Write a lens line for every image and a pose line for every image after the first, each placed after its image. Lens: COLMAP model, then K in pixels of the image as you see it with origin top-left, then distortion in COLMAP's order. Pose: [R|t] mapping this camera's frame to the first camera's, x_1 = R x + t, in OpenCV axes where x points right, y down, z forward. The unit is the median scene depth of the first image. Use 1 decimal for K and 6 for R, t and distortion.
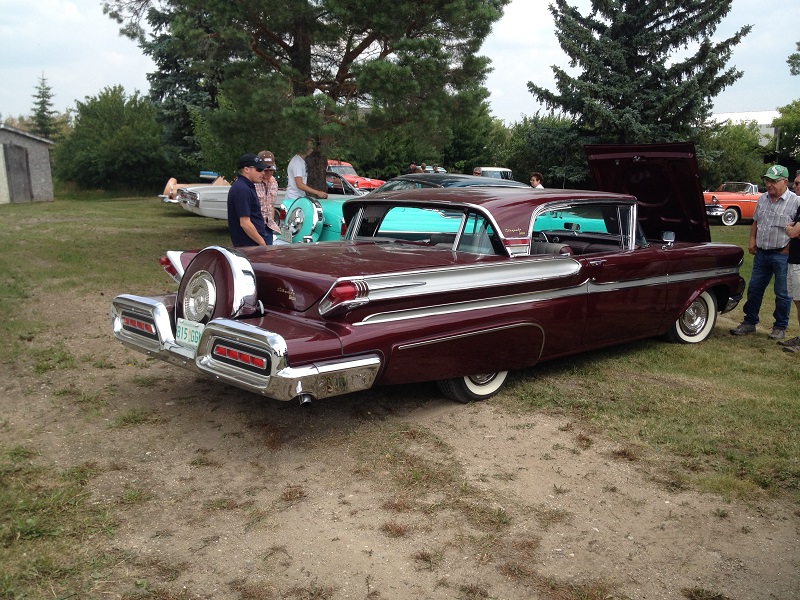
lens RADIAL K [[699.4, 0, 400.0], [0, 699.4, 300.0], [0, 0, 1]] dist [0.076072, -0.180462]
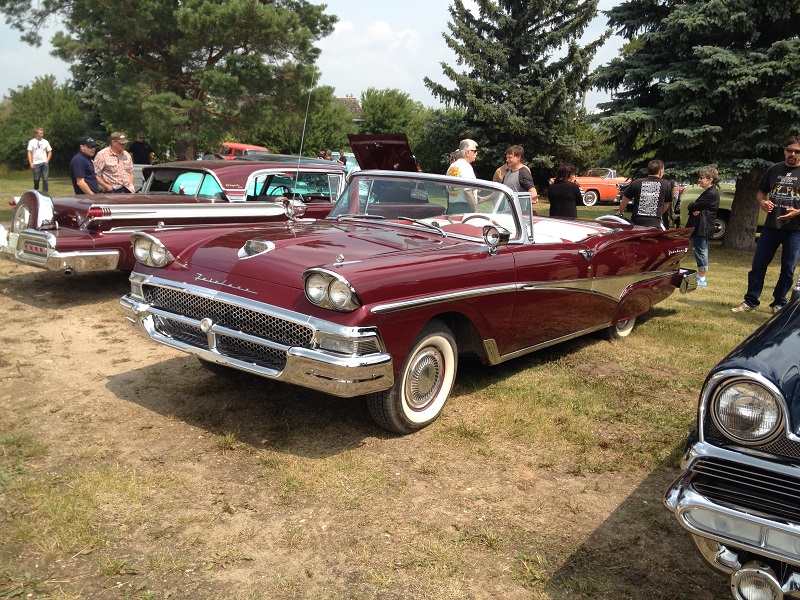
lens RADIAL K [[699.4, 0, 400.0], [0, 699.4, 300.0], [0, 0, 1]] dist [0.076072, -0.180462]
pose [[0.998612, -0.001937, 0.052638, 0.089588], [0.001095, 0.999871, 0.016039, 0.027243], [-0.052662, -0.015959, 0.998485, -0.124409]]
